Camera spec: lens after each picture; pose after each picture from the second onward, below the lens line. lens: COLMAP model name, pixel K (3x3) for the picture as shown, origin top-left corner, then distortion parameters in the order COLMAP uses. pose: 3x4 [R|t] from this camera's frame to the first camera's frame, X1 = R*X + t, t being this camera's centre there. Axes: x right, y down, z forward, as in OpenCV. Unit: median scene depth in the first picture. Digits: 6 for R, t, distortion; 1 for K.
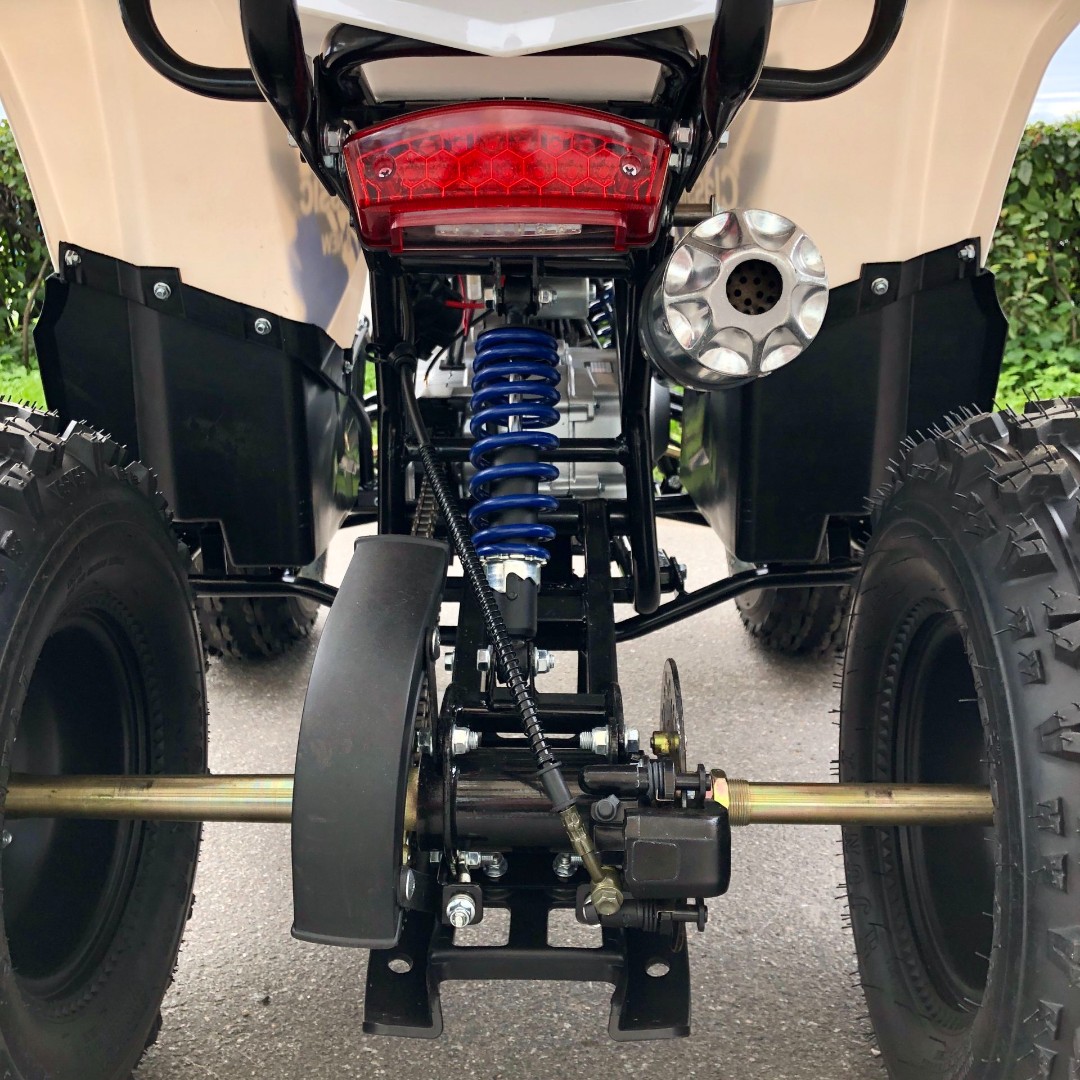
lens RADIAL K [[1172.0, 0, 543.7], [0, 1172.0, 537.5], [0, 0, 1]] dist [0.022310, -0.030841]
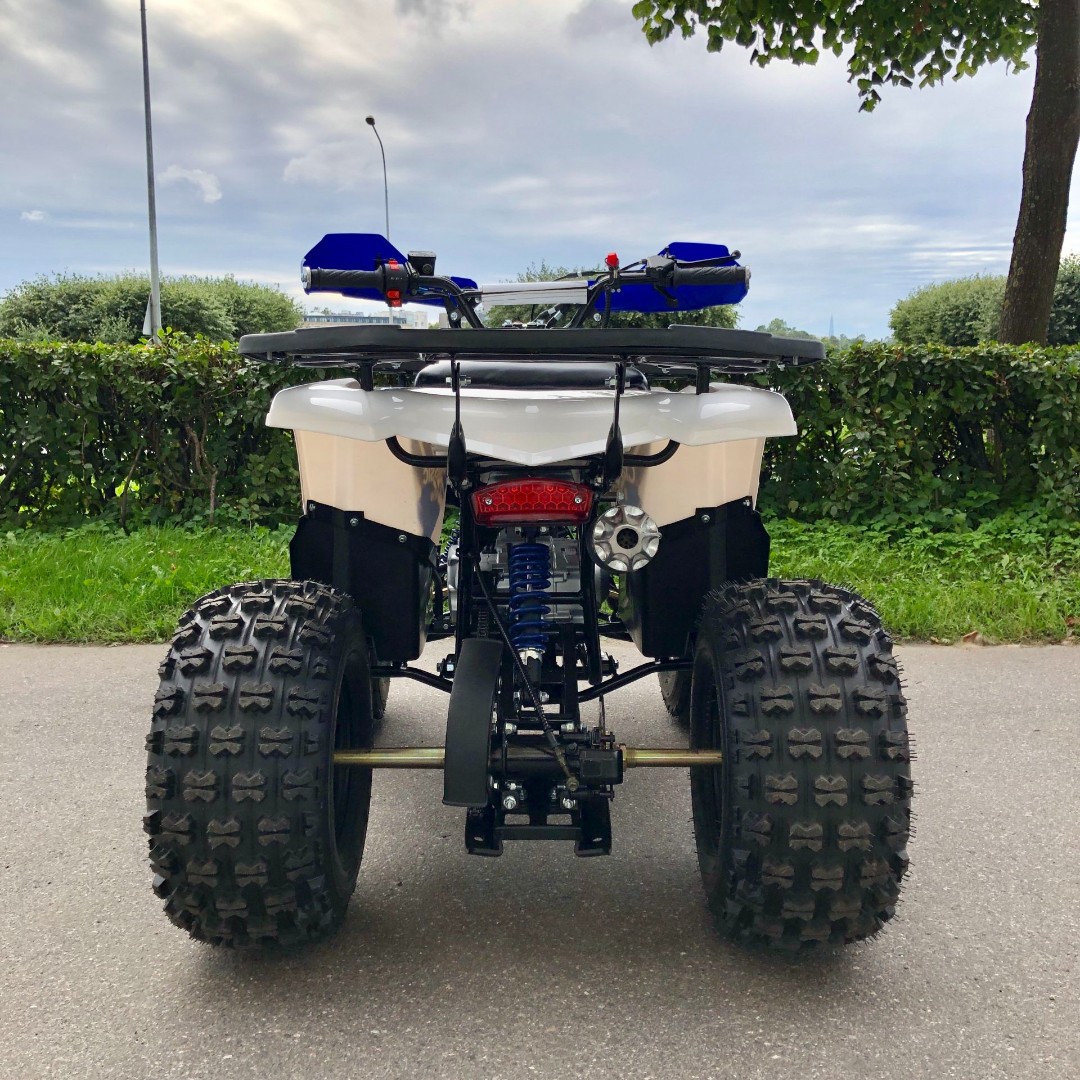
lens RADIAL K [[1170.3, 0, 540.0], [0, 1170.3, 540.0], [0, 0, 1]] dist [-0.008951, 0.043996]
pose [[0.999852, -0.003004, 0.016921, -0.036724], [0.004900, 0.993563, -0.113172, 0.052332], [-0.016472, 0.113238, 0.993431, -1.015491]]
